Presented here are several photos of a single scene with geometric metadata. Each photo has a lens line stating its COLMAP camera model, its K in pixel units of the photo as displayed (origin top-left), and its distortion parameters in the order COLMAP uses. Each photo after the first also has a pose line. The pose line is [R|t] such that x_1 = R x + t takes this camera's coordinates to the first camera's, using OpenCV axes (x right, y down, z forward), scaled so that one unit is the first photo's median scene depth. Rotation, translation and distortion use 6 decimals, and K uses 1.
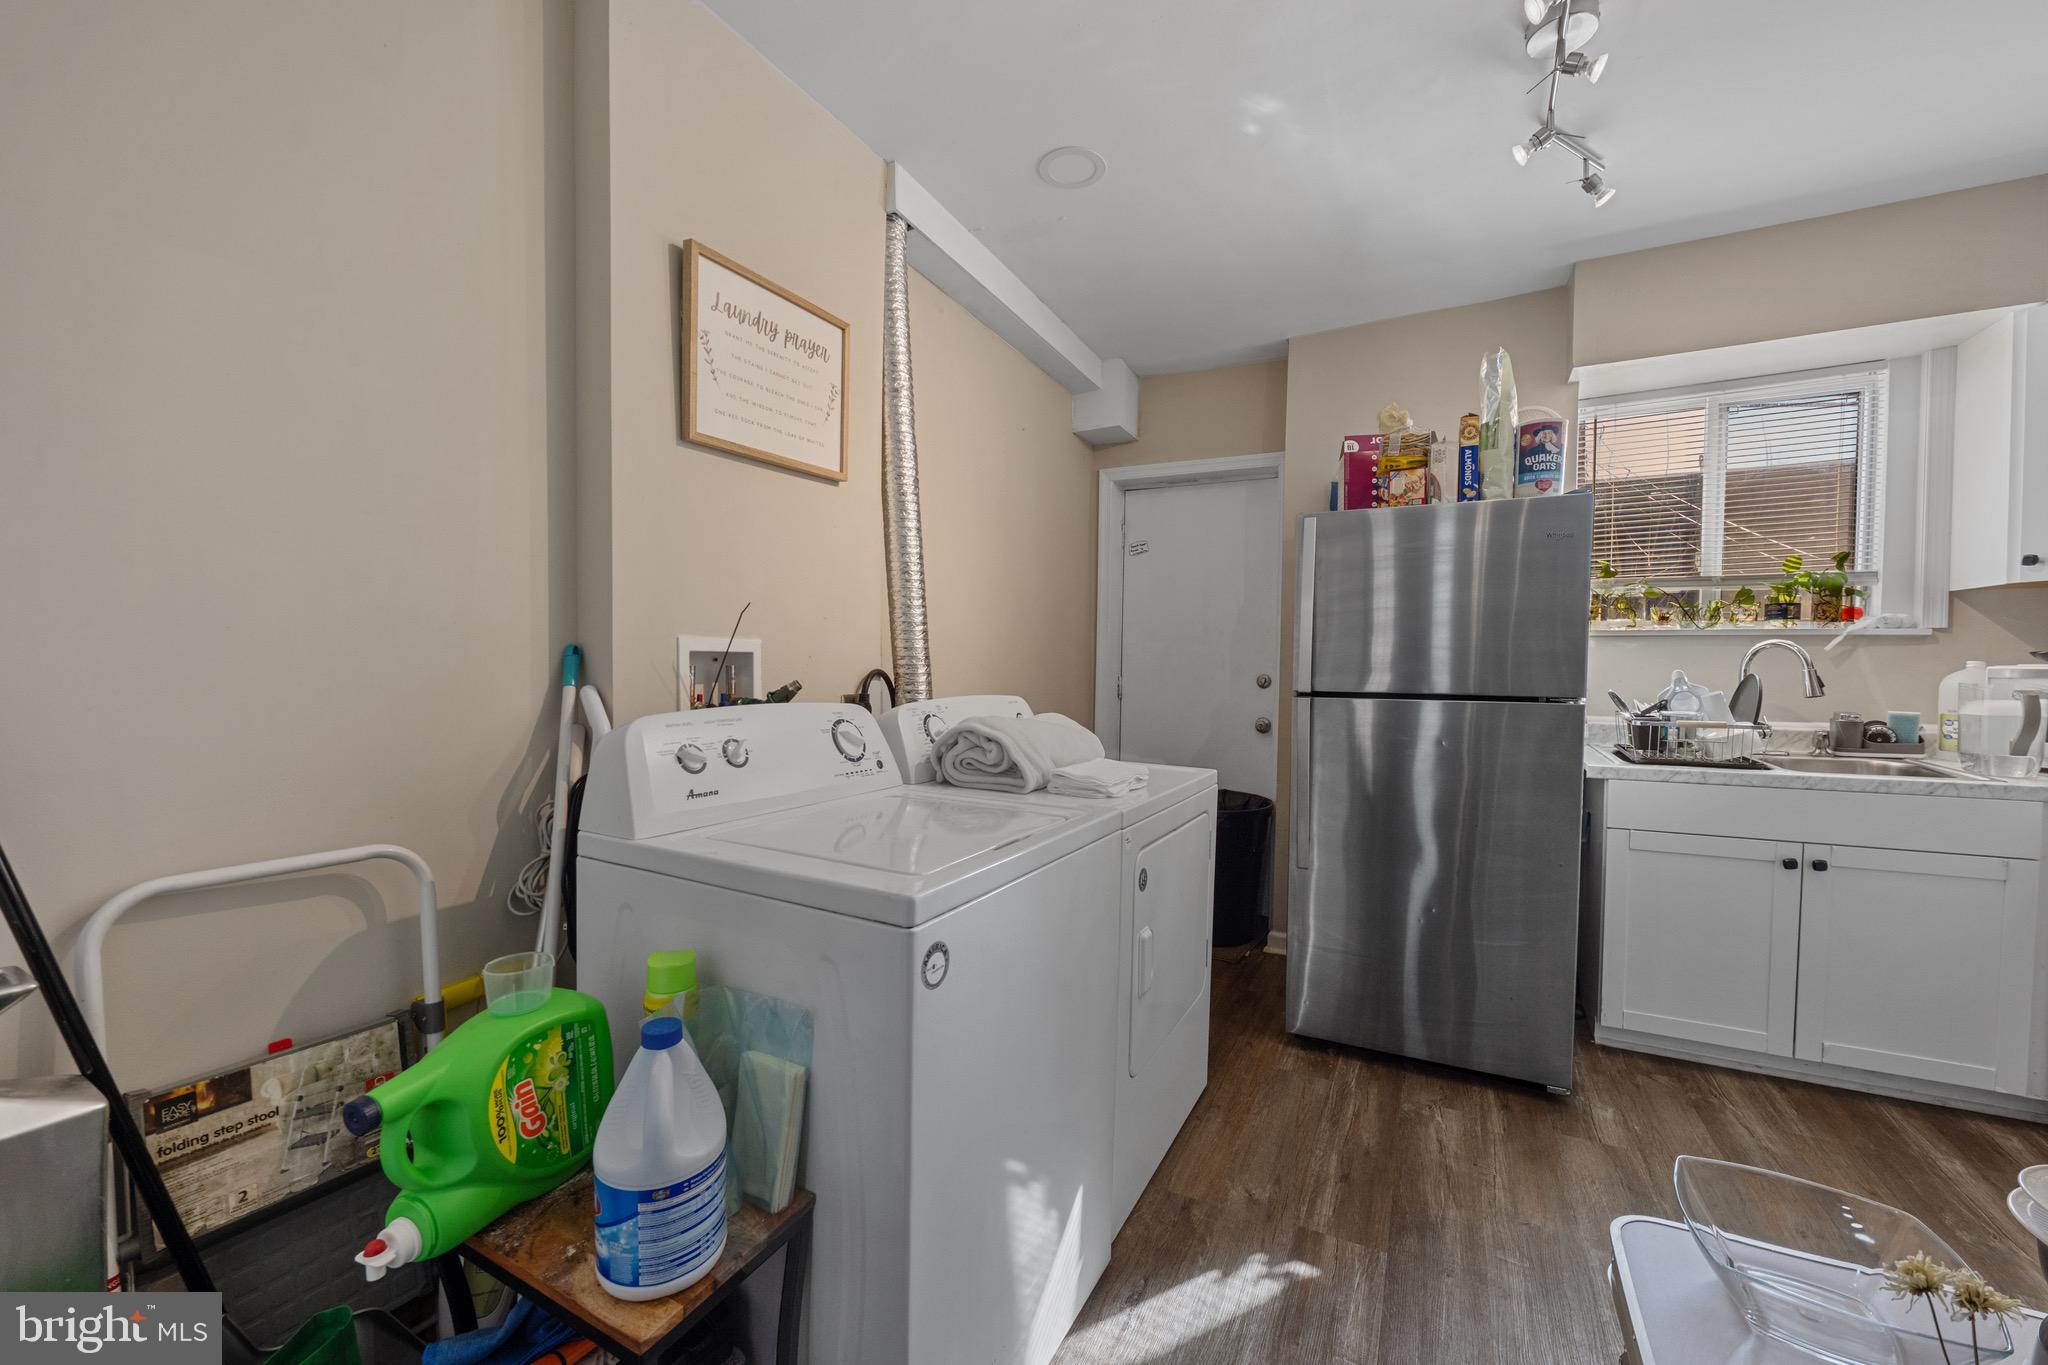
lens RADIAL K [[806.8, 0, 1018.7], [0, 806.8, 691.7], [0, 0, 1]] dist [-0.004642, 0.000472]
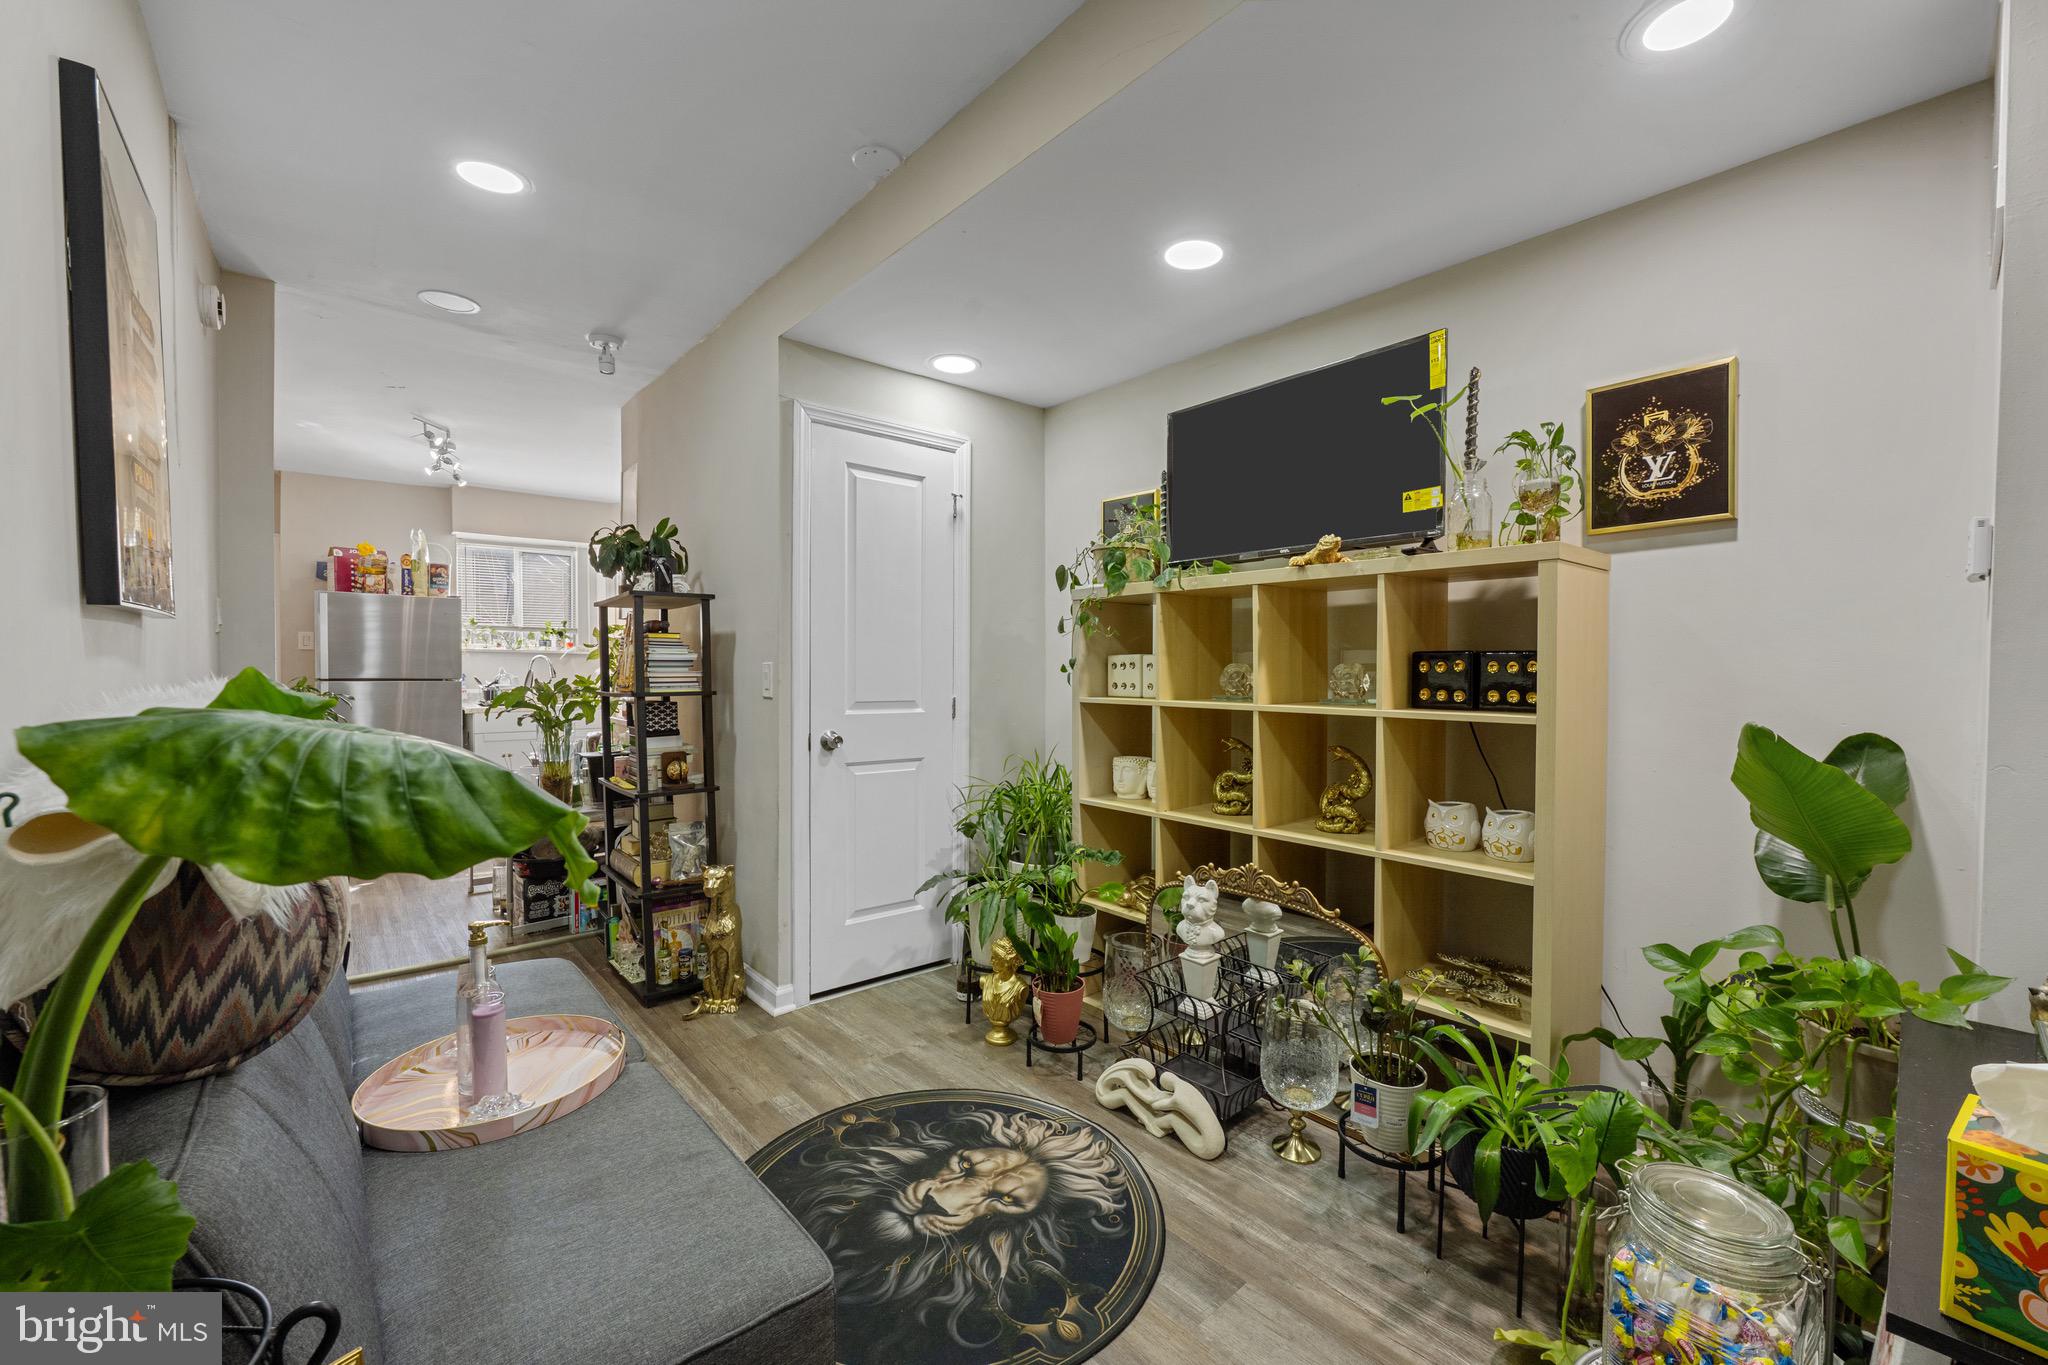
lens RADIAL K [[806.8, 0, 1018.7], [0, 806.8, 691.7], [0, 0, 1]] dist [-0.004642, 0.000472]
pose [[0.362082, -0.029316, 0.931685, -0.910887], [0.016718, 0.999549, 0.024954, 0.012001], [-0.931996, 0.006541, 0.362409, -1.384131]]
